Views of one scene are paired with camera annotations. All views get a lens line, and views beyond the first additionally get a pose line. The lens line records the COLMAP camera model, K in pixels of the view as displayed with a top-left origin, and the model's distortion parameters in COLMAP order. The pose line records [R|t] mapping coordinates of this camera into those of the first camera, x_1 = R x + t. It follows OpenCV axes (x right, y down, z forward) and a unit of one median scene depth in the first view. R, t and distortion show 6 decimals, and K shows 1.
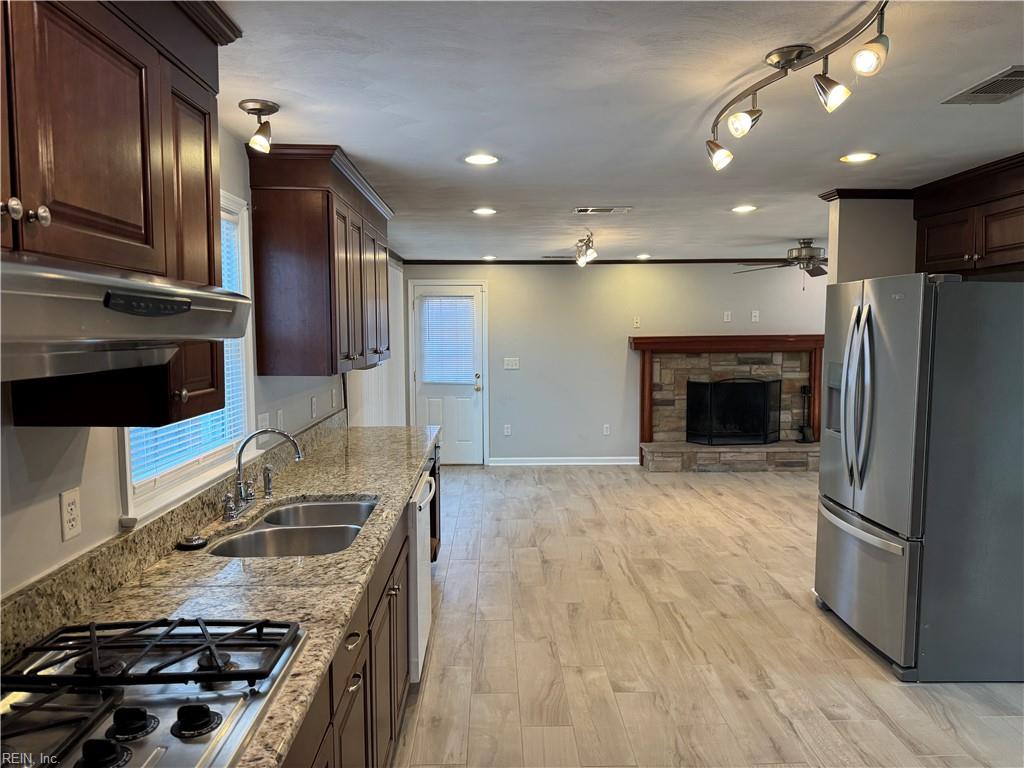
lens RADIAL K [[712.3, 0, 512.0], [0, 712.3, 384.0], [0, 0, 1]] dist [0.119404, -0.183873]
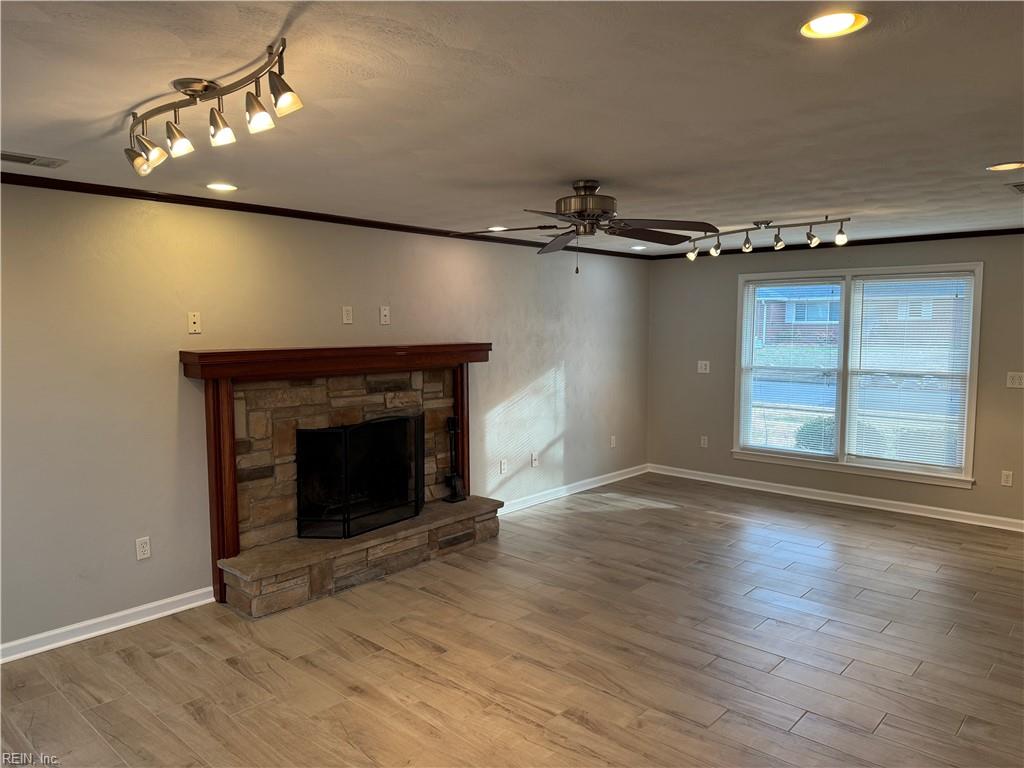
lens RADIAL K [[712.3, 0, 512.0], [0, 712.3, 384.0], [0, 0, 1]] dist [0.119404, -0.183873]
pose [[0.693941, -0.059495, 0.717570, -0.037786], [0.057934, 0.997963, 0.026716, -0.044488], [-0.717697, 0.023032, 0.695974, 0.489003]]
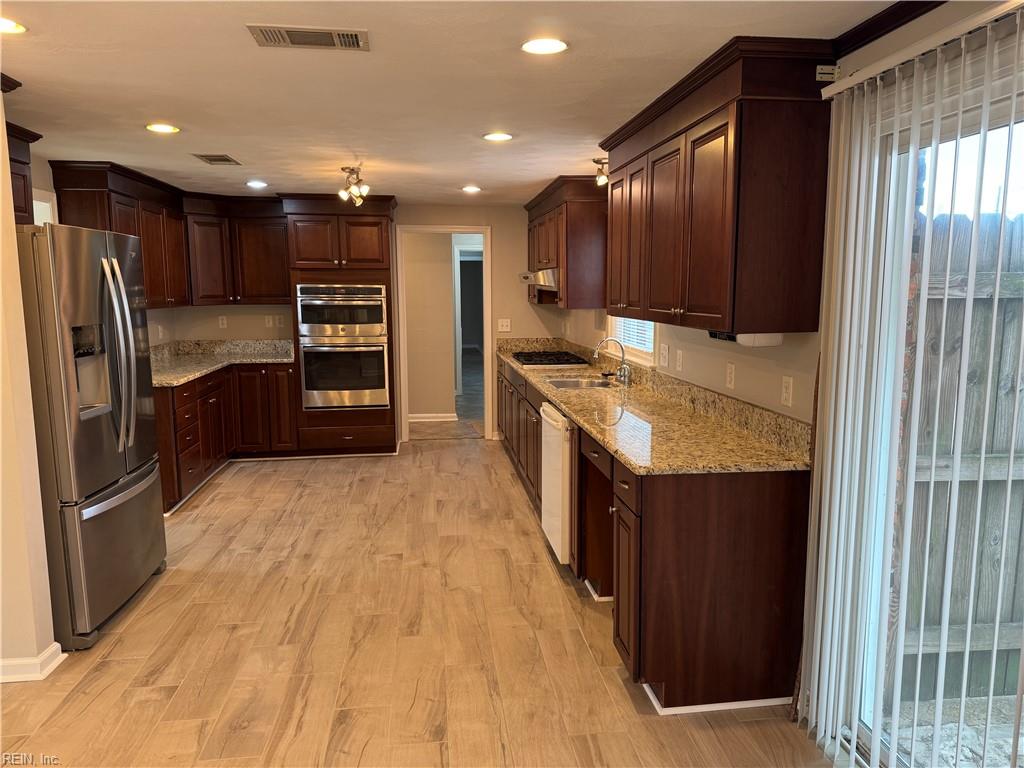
lens RADIAL K [[712.3, 0, 512.0], [0, 712.3, 384.0], [0, 0, 1]] dist [0.119404, -0.183873]
pose [[-0.995114, 0.025877, -0.095278, 0.022398], [0.004812, 0.976605, 0.214989, -0.065254], [0.098612, 0.213480, -0.971958, 0.874275]]
